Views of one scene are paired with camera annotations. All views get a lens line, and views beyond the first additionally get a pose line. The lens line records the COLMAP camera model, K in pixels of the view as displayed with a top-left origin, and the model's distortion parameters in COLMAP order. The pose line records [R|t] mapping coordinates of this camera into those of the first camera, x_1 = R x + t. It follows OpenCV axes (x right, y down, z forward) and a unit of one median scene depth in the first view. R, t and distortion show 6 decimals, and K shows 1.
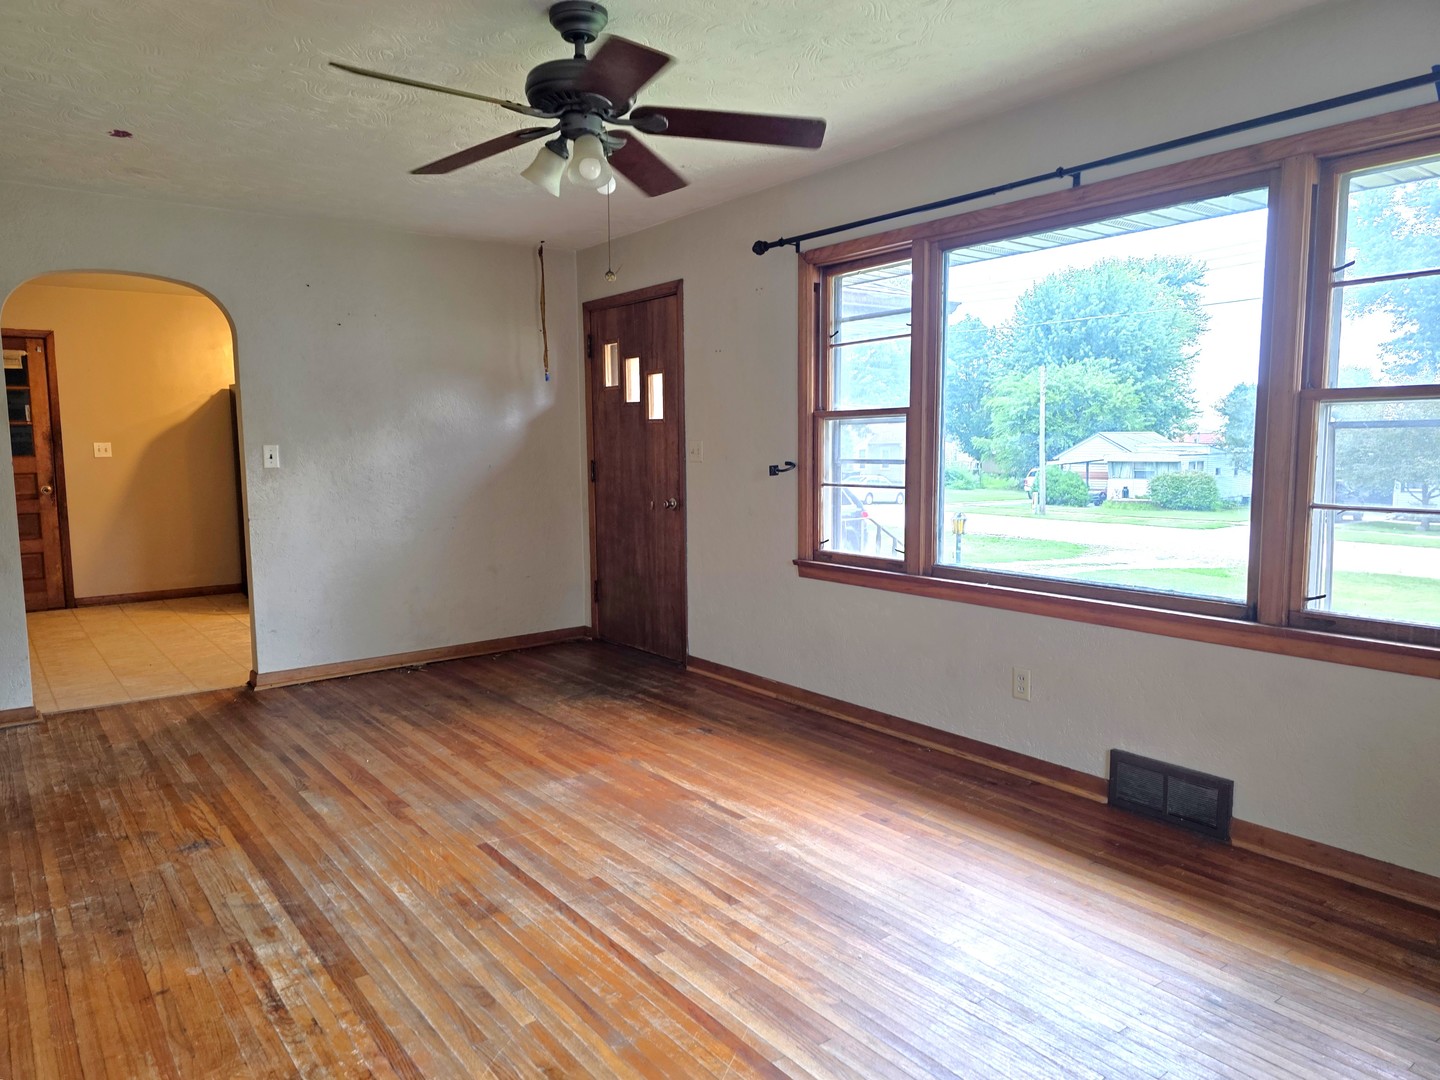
lens RADIAL K [[973.2, 0, 699.2], [0, 973.2, 531.2], [0, 0, 1]] dist [0.054718, -0.001388]
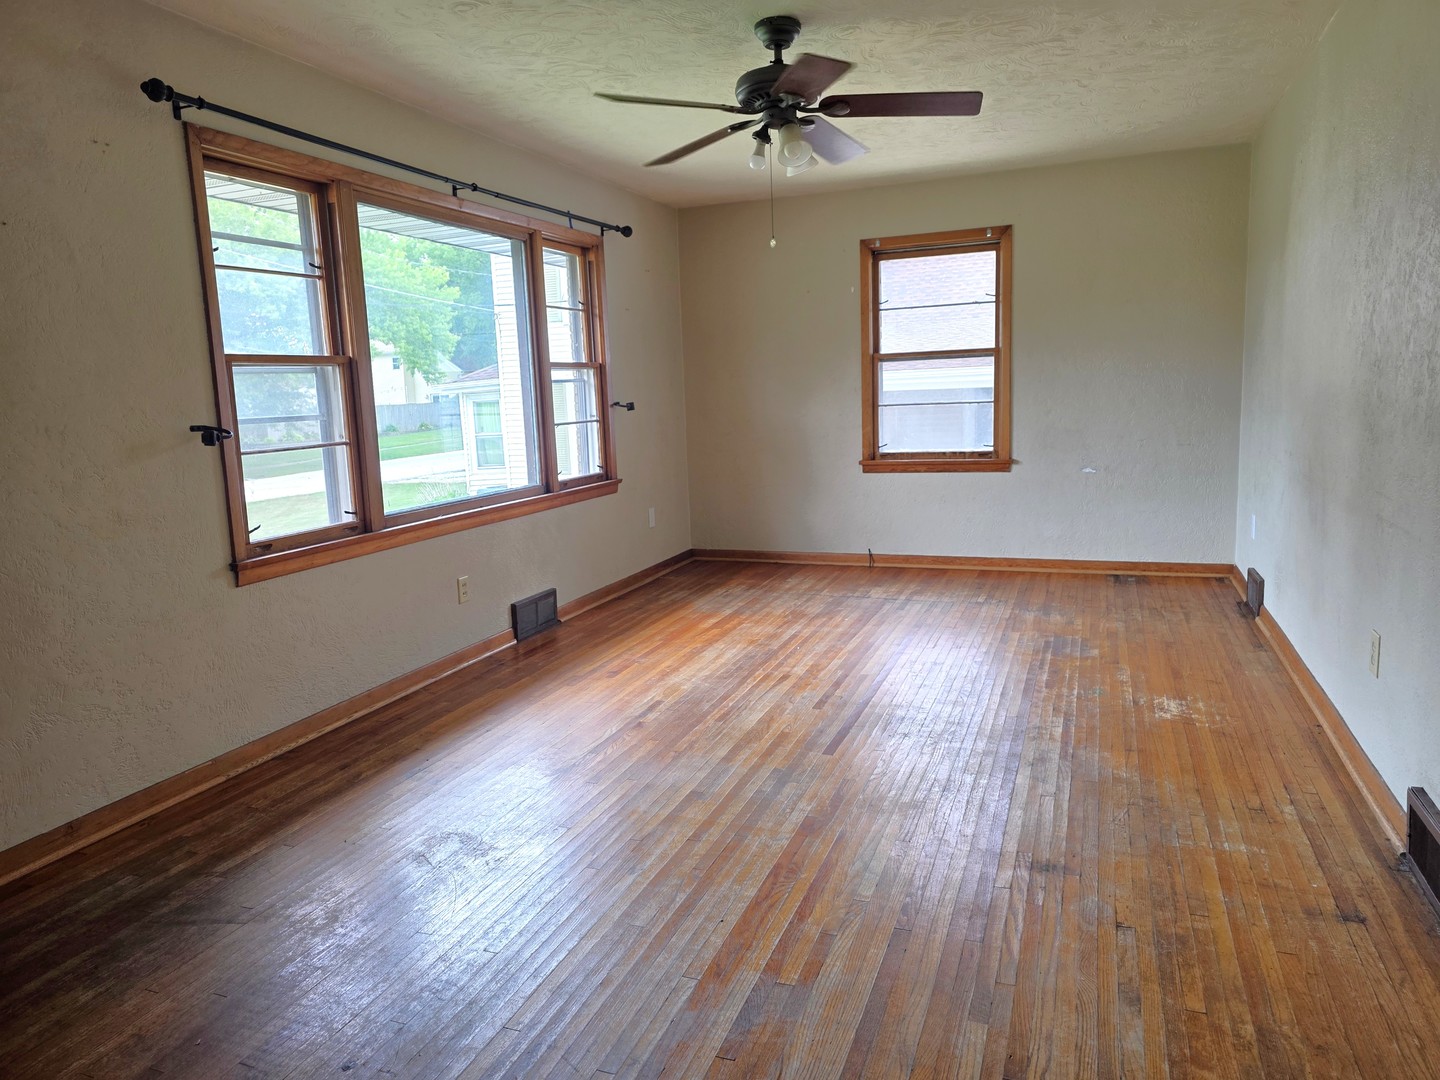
lens RADIAL K [[973.2, 0, 699.2], [0, 973.2, 531.2], [0, 0, 1]] dist [0.054718, -0.001388]
pose [[-0.519658, -0.093596, 0.849232, -0.988312], [0.130188, 0.973699, 0.186978, -0.123949], [-0.844397, 0.207725, -0.493806, 1.538866]]
